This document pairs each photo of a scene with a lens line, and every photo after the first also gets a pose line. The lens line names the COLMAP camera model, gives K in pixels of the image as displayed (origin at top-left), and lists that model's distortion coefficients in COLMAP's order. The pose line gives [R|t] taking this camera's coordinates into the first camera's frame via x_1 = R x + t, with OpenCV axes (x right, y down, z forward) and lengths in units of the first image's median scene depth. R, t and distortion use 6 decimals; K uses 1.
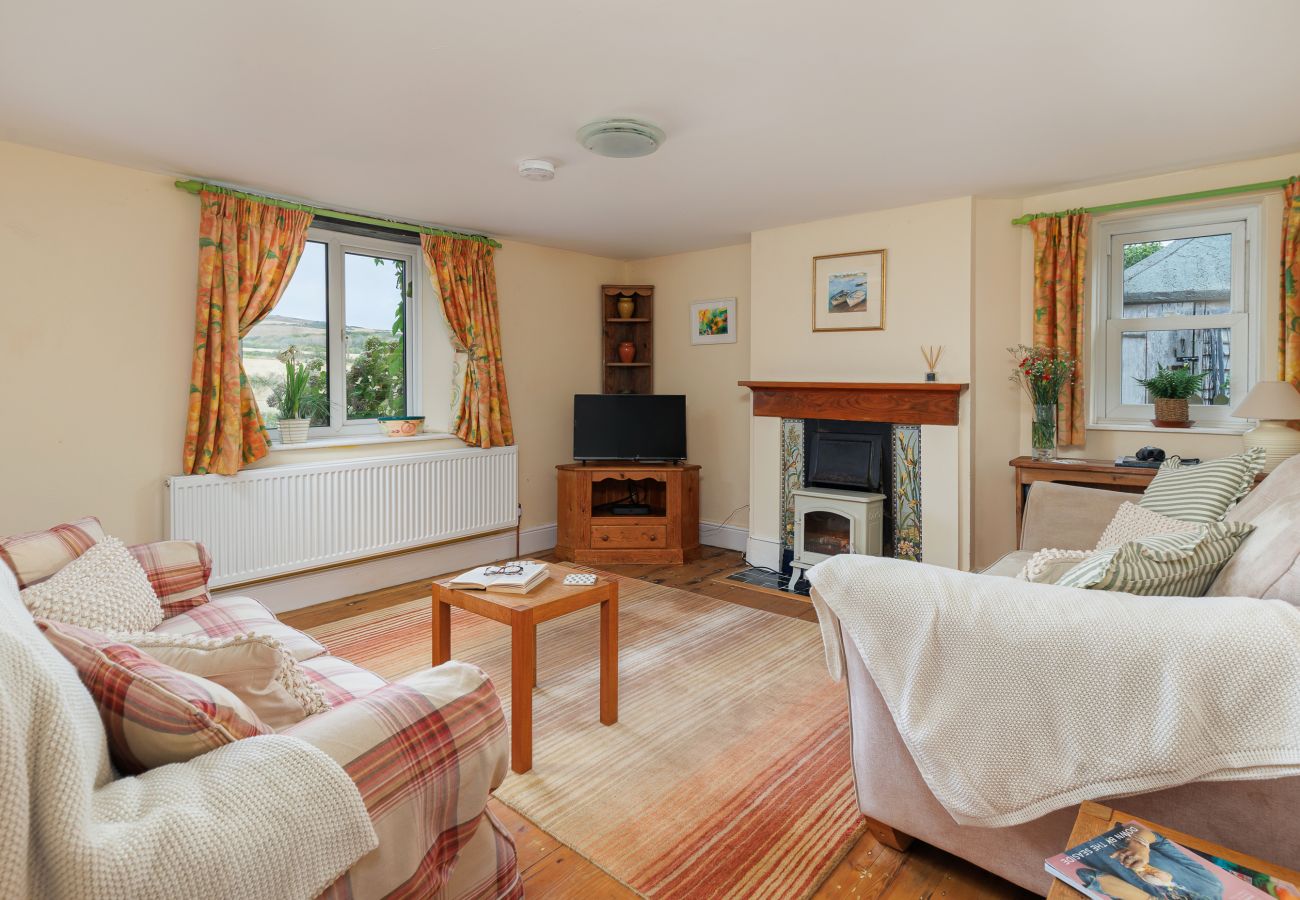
lens RADIAL K [[714.5, 0, 637.8], [0, 714.5, 394.5], [0, 0, 1]] dist [0.008556, -0.000266]
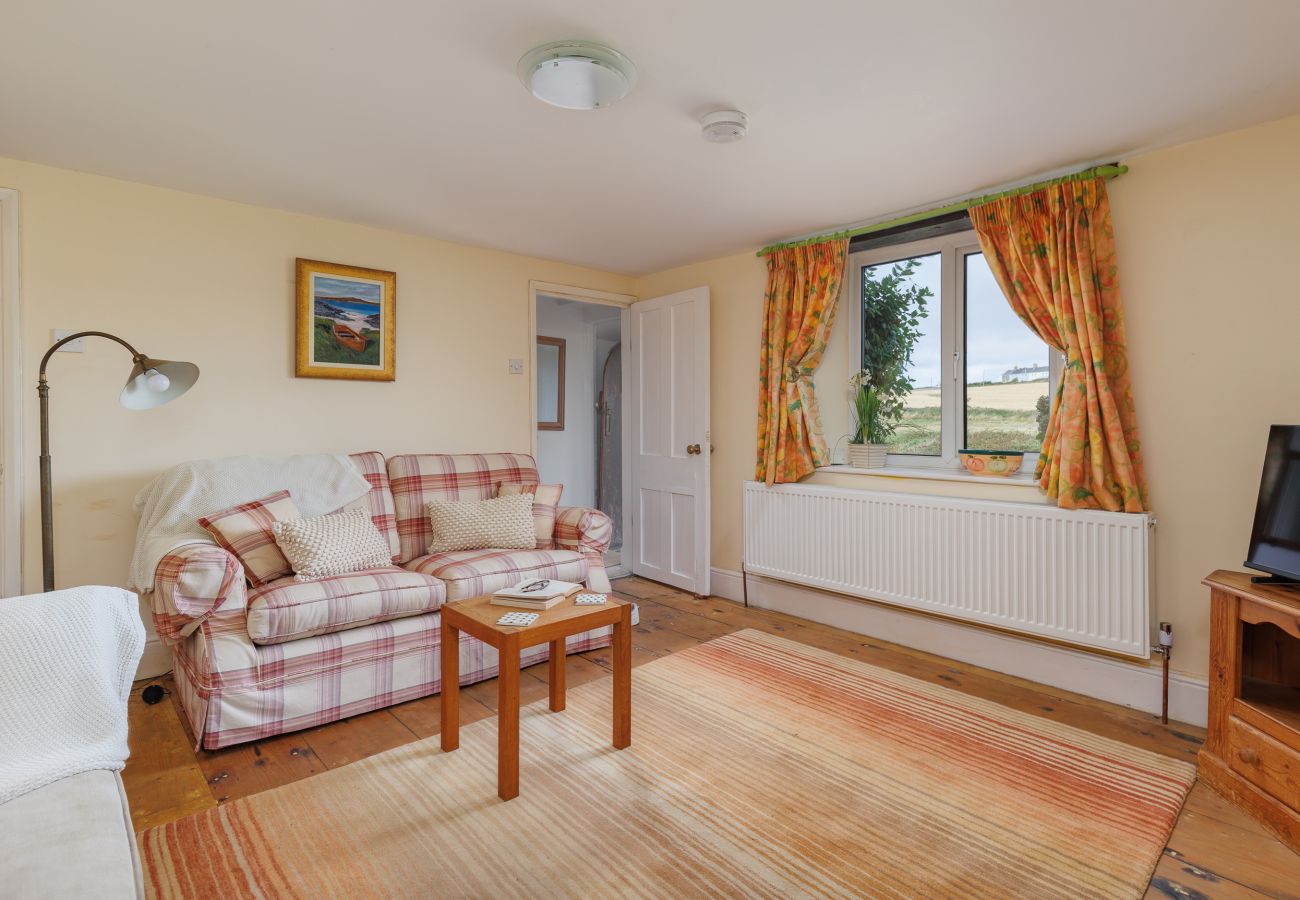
lens RADIAL K [[635.6, 0, 626.3], [0, 635.6, 408.8], [0, 0, 1]] dist [0.000295, -0.000369]
pose [[-0.134111, -0.013280, -0.990877, 0.391331], [-0.014373, 0.999831, -0.011455, -0.000108], [0.990862, 0.012706, -0.134279, 0.695976]]
